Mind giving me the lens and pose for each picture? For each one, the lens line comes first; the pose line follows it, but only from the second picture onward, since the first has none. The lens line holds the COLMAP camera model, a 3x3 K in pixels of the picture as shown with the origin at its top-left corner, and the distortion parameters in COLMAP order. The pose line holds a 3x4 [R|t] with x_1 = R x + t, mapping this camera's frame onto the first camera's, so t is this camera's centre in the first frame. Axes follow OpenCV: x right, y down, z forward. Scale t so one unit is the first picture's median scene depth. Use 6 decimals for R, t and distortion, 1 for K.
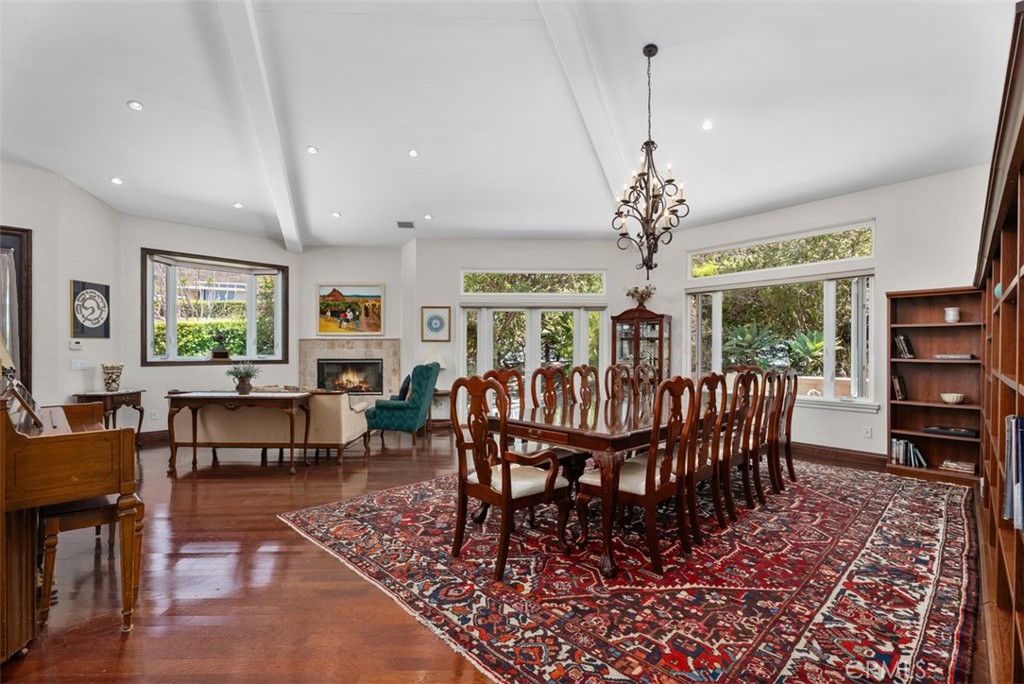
lens RADIAL K [[465.2, 0, 508.0], [0, 465.2, 361.8], [0, 0, 1]] dist [0.000782, 0.000580]
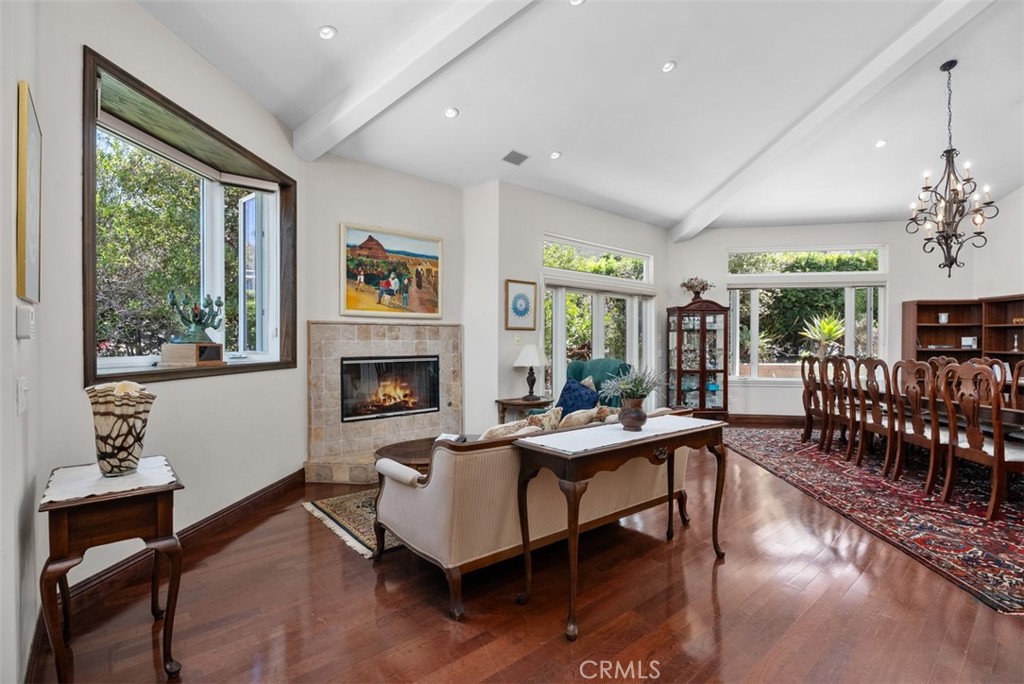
lens RADIAL K [[484.7, 0, 503.3], [0, 484.7, 346.7], [0, 0, 1]] dist [-0.013405, -0.000968]
pose [[0.759505, -0.005485, 0.650478, -0.643767], [0.017338, 0.999780, -0.011814, -0.009439], [-0.650270, 0.020251, 0.759433, 0.441028]]
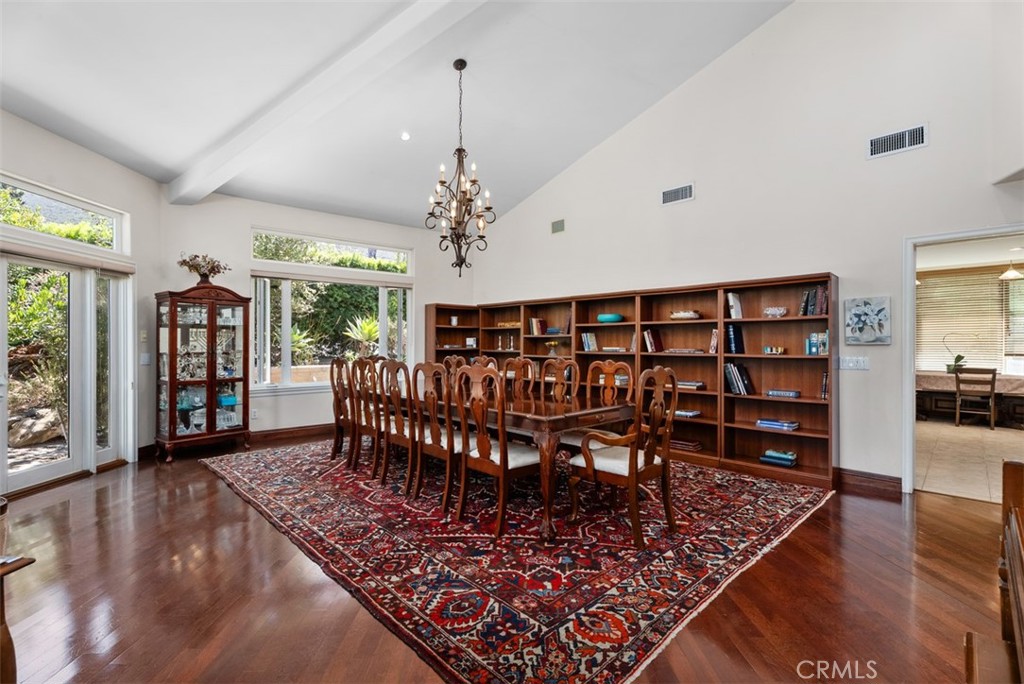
lens RADIAL K [[465.2, 0, 504.9], [0, 465.2, 338.4], [0, 0, 1]] dist [0.000782, 0.000580]
pose [[0.008113, 0.010247, 0.999915, -0.411128], [0.027349, 0.999571, -0.010465, -0.009268], [-0.999593, 0.027431, 0.007829, 0.472400]]
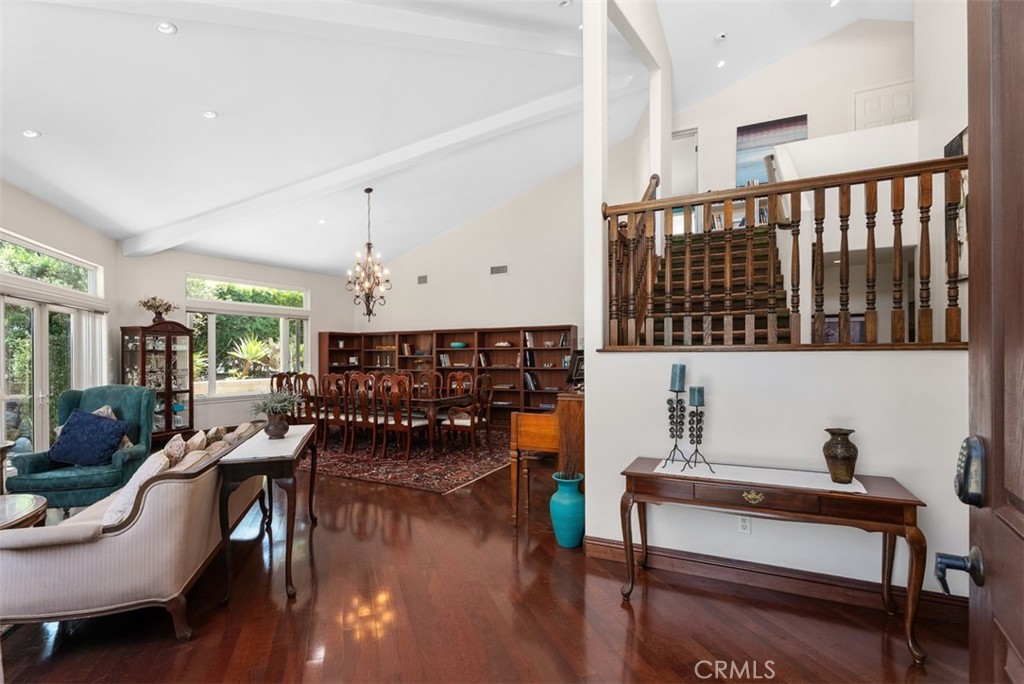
lens RADIAL K [[465.2, 0, 514.4], [0, 465.2, 356.0], [0, 0, 1]] dist [0.000782, 0.000580]
pose [[-0.338899, 0.002445, 0.940820, -0.811618], [0.031090, 0.999480, 0.008602, -0.023723], [-0.940309, 0.032165, -0.338798, 0.574590]]
